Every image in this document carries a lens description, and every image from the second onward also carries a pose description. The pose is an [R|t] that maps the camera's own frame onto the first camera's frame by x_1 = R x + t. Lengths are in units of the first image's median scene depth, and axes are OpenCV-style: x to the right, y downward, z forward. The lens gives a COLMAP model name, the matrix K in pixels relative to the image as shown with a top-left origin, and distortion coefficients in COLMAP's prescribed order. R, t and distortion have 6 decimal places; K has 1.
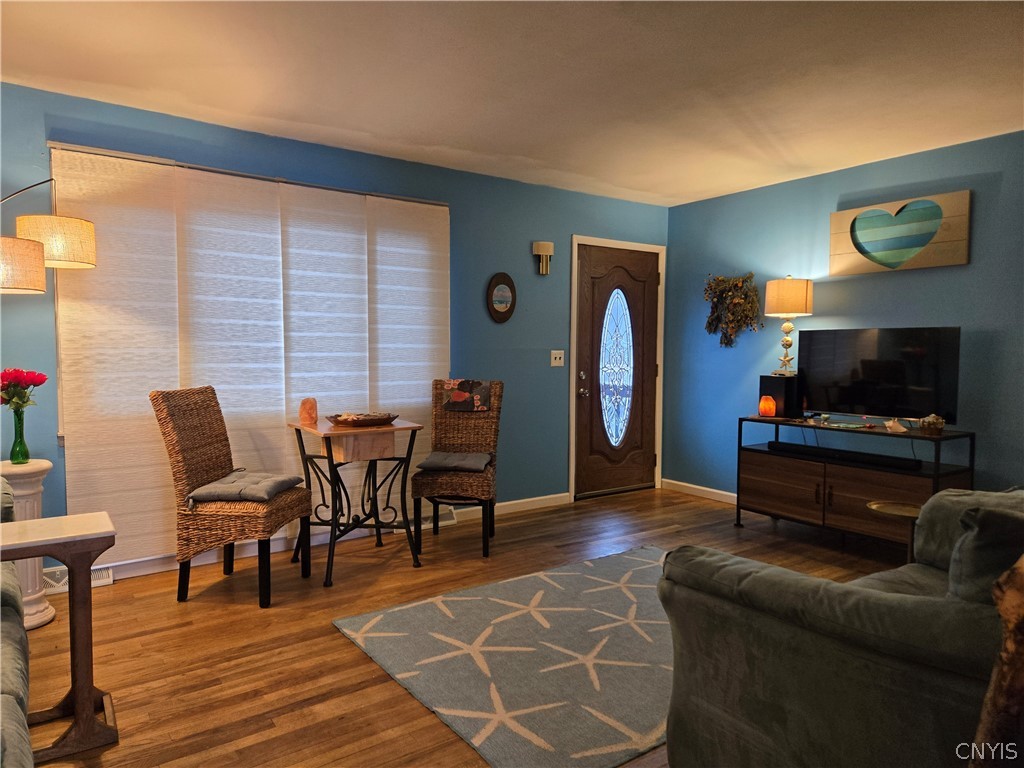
lens RADIAL K [[689.7, 0, 511.6], [0, 689.7, 386.2], [0, 0, 1]] dist [0.059330, -0.003257]
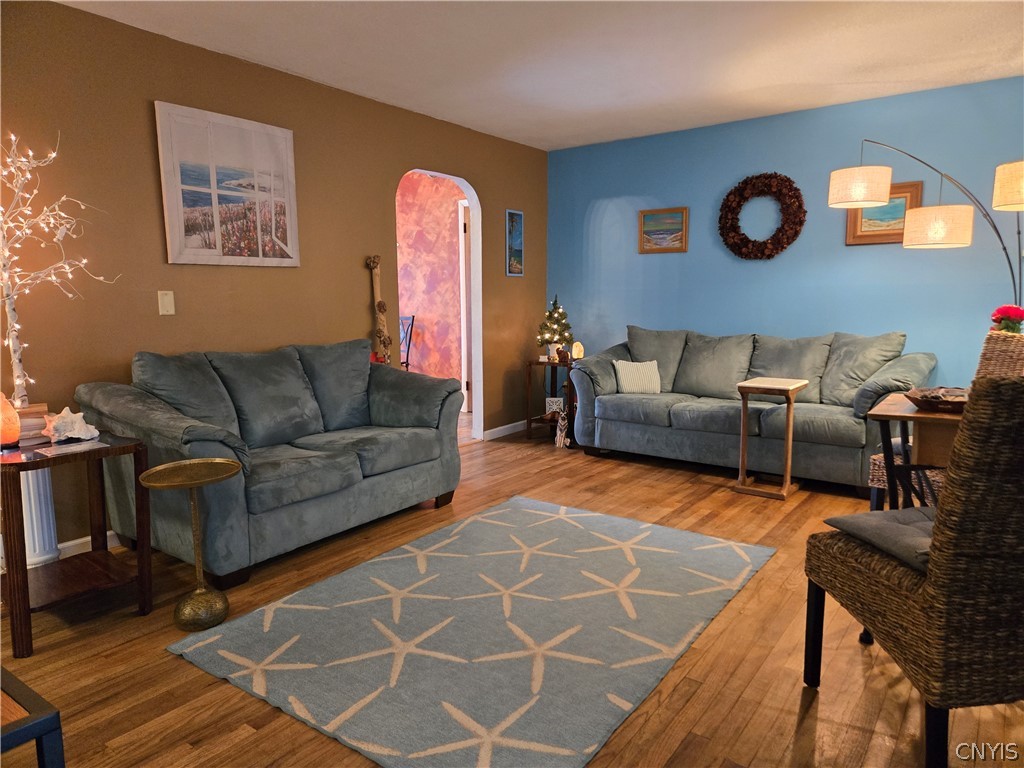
lens RADIAL K [[689.7, 0, 513.0], [0, 689.7, 387.1], [0, 0, 1]] dist [0.059330, -0.003257]
pose [[-0.950868, 0.039509, -0.307064, 0.454305], [-0.015574, 0.984464, 0.174897, -0.083779], [0.309204, 0.171087, -0.935480, 1.914241]]
